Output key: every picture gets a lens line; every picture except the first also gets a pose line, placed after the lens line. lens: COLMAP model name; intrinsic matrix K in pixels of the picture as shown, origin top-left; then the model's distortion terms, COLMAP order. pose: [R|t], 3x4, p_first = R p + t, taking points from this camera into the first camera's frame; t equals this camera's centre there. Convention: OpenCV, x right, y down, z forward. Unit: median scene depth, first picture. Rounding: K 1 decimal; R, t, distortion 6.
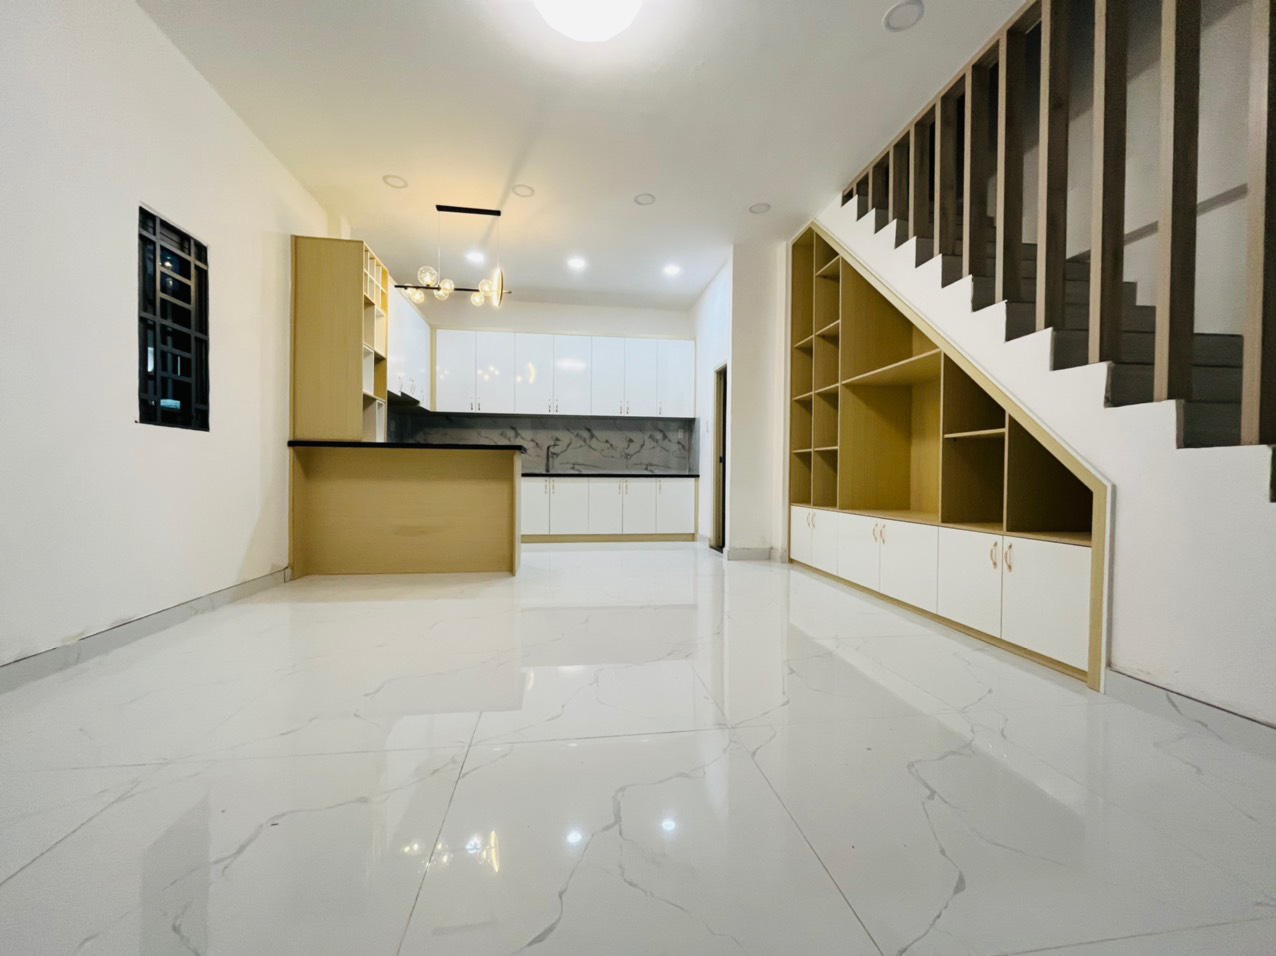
lens RADIAL K [[504.1, 0, 638.0], [0, 504.1, 478.0], [0, 0, 1]] dist [0.039819, -0.028933]
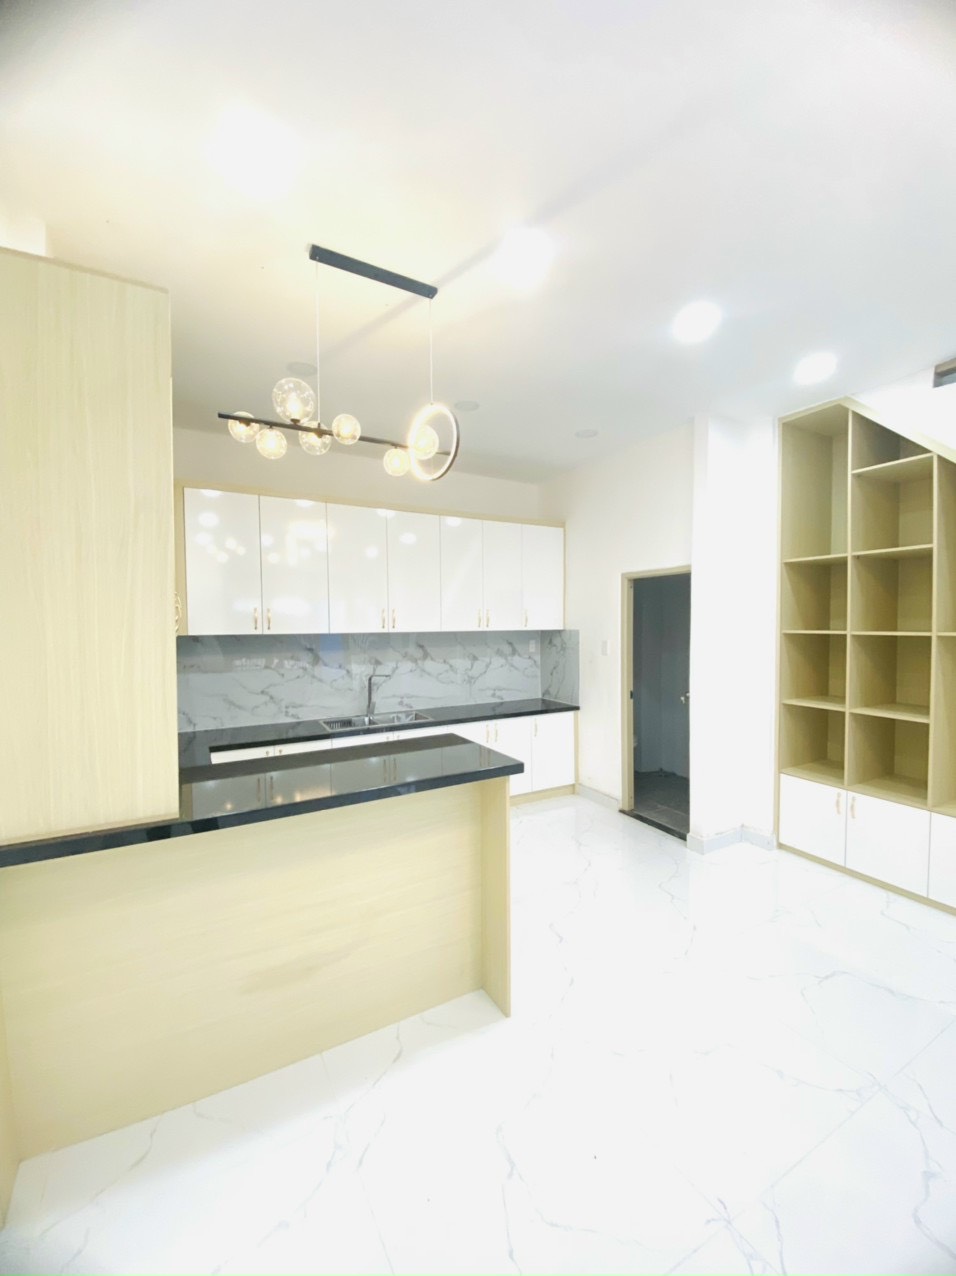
lens RADIAL K [[504.1, 0, 478.0], [0, 504.1, 638.0], [0, 0, 1]] dist [0.039819, -0.028933]
pose [[0.933040, -0.026615, 0.358786, -0.300872], [0.017764, 0.999452, 0.027946, -0.137857], [-0.359333, -0.019701, 0.933001, 0.362669]]
